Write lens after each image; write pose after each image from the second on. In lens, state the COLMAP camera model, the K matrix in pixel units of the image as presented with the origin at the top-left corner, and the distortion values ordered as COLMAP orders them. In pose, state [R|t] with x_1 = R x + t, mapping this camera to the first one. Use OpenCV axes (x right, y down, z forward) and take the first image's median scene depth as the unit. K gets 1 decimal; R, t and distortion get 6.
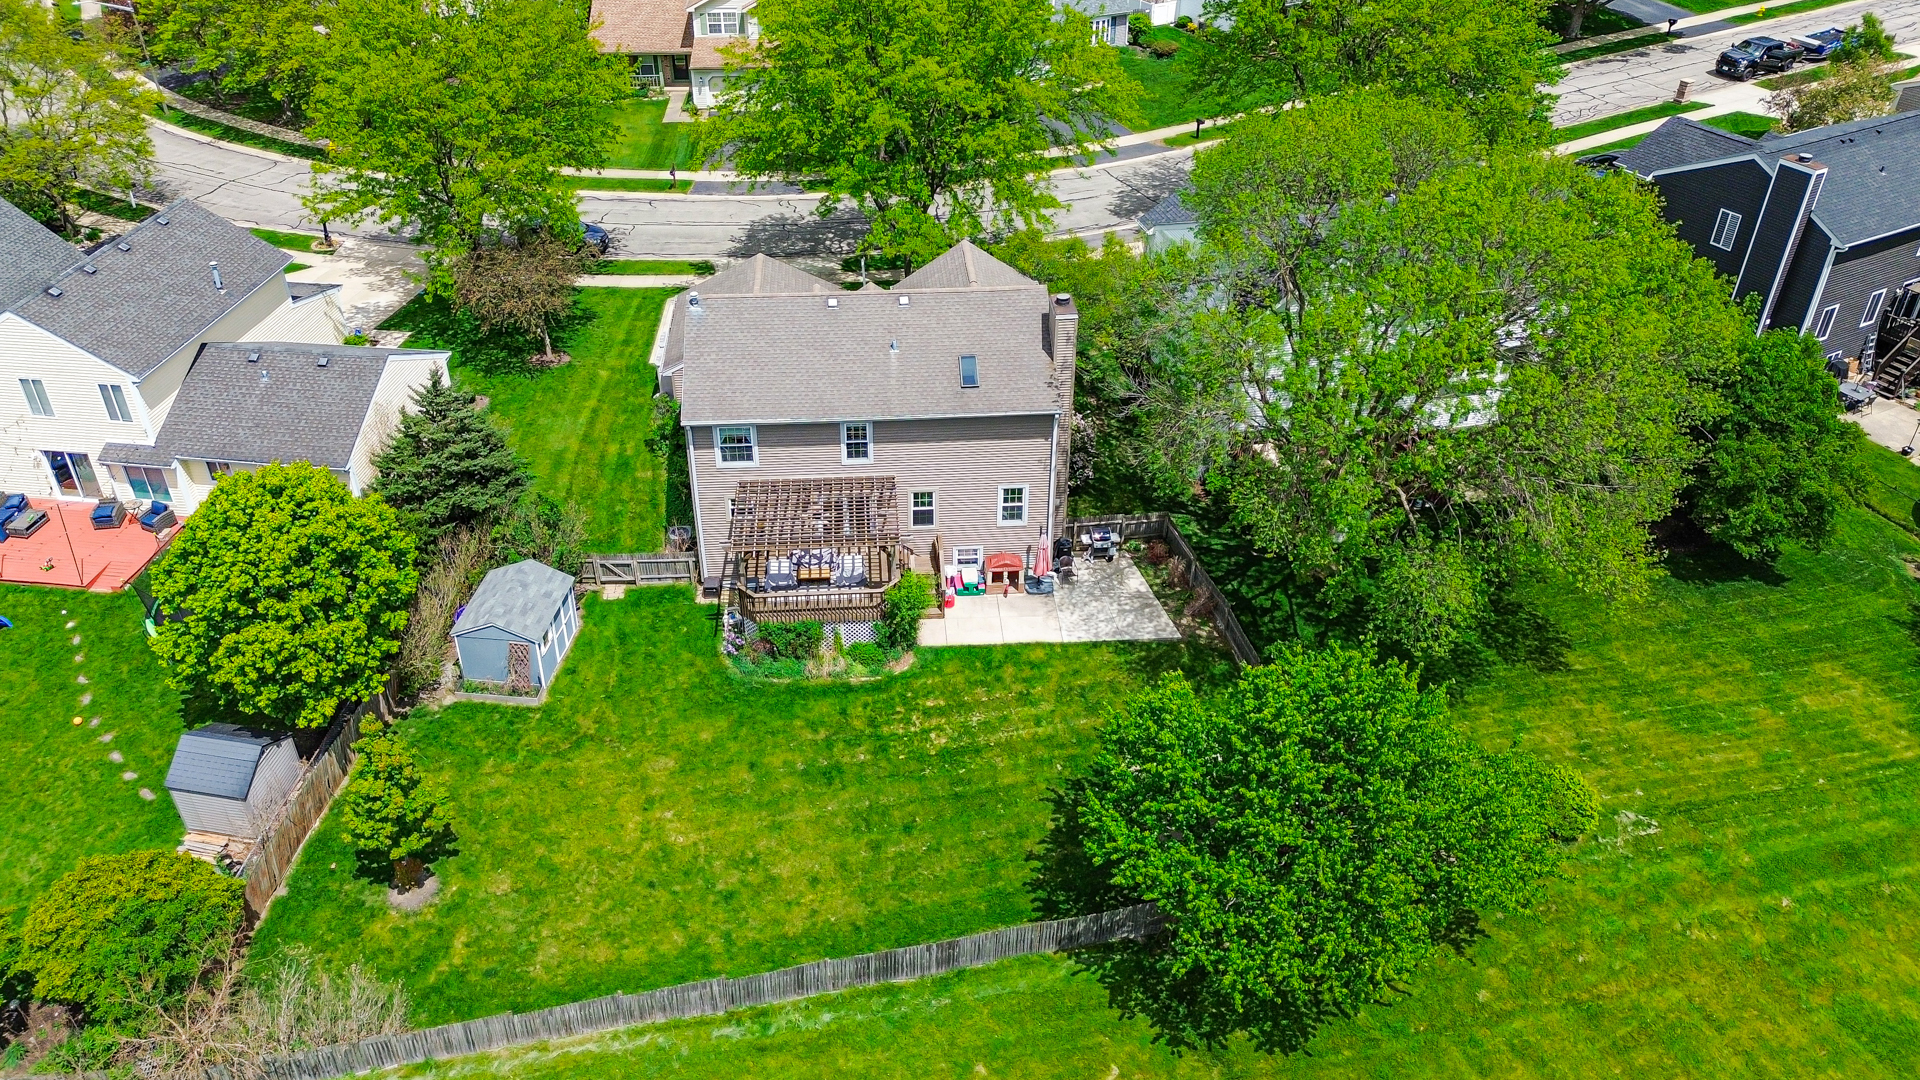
lens RADIAL K [[1346.9, 0, 951.7], [0, 1346.9, 445.8], [0, 0, 1]] dist [0.094453, -0.090034]
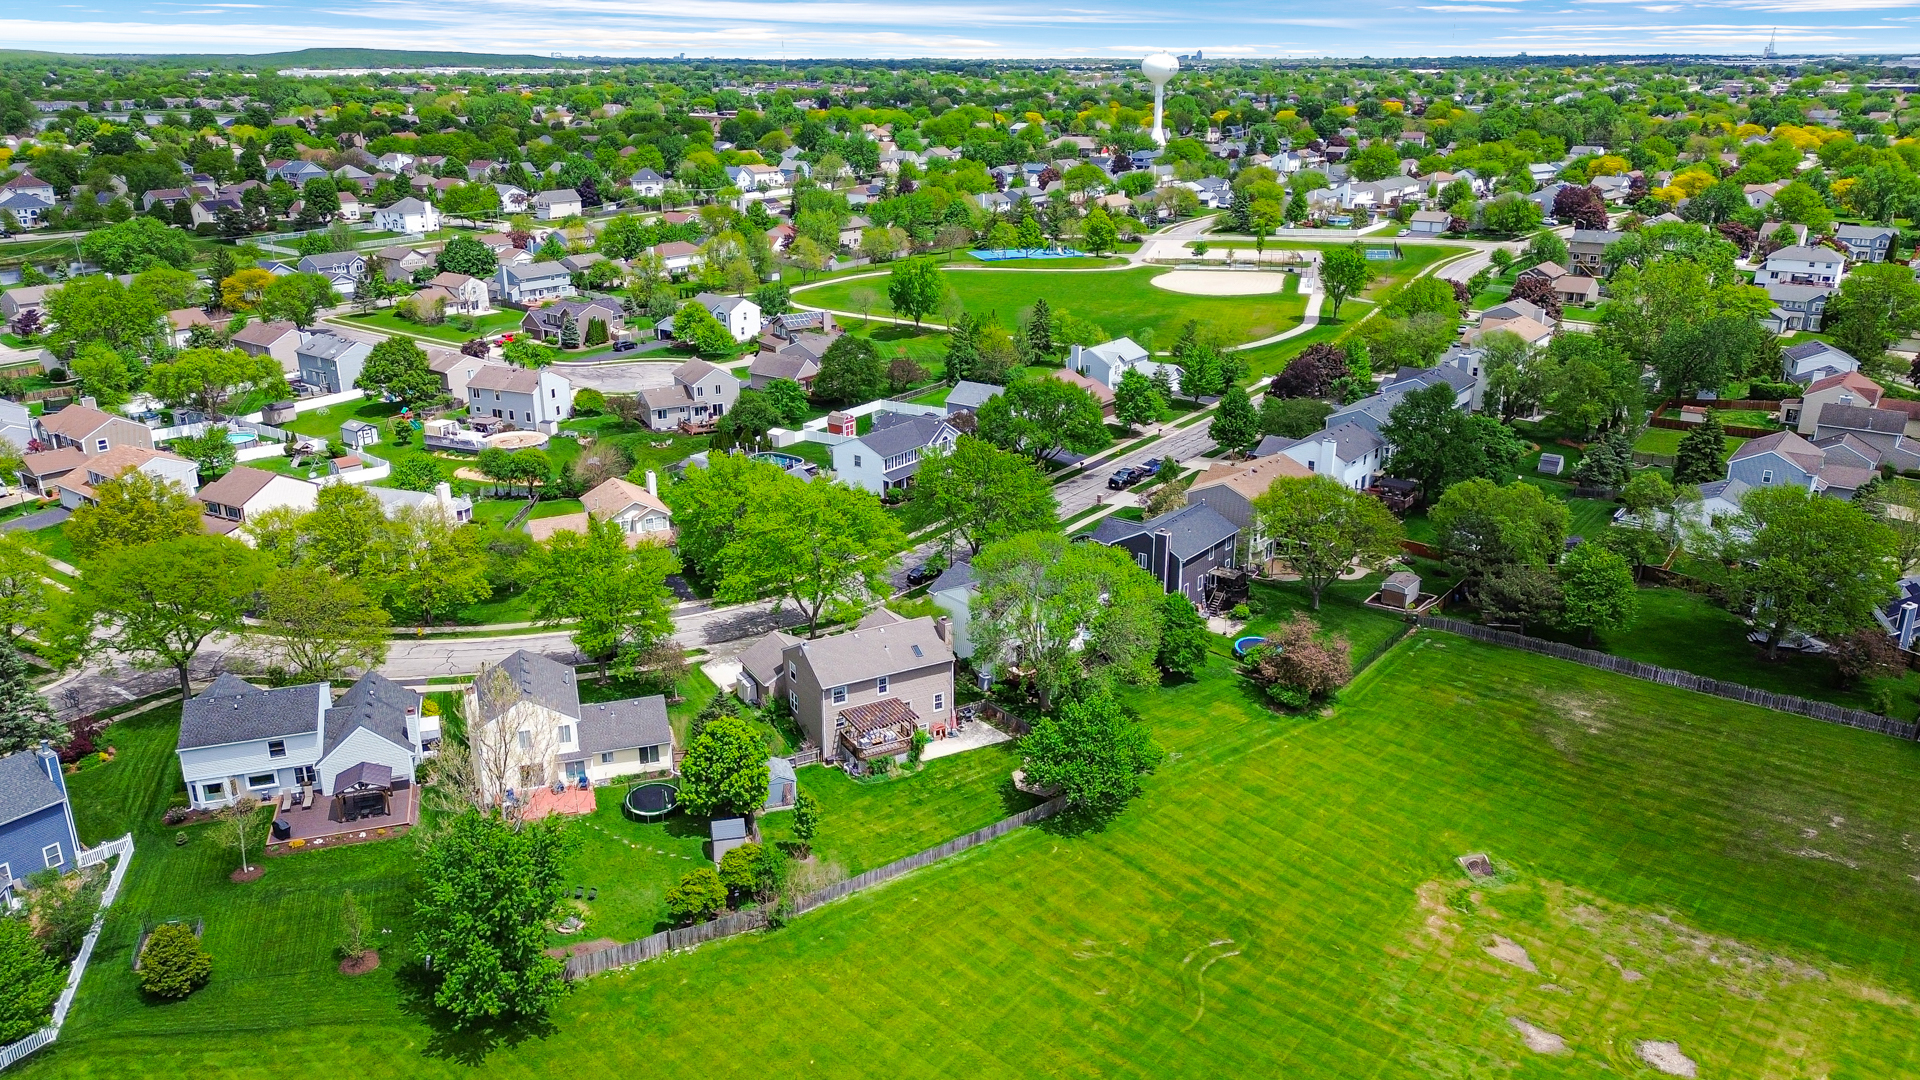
lens RADIAL K [[1346.9, 0, 951.7], [0, 1346.9, 445.8], [0, 0, 1]] dist [0.094453, -0.090034]
pose [[0.911464, -0.106598, 0.397329, -0.900857], [0.217808, 0.944409, -0.246276, 0.222549], [-0.348988, 0.311013, 0.884012, -1.419067]]
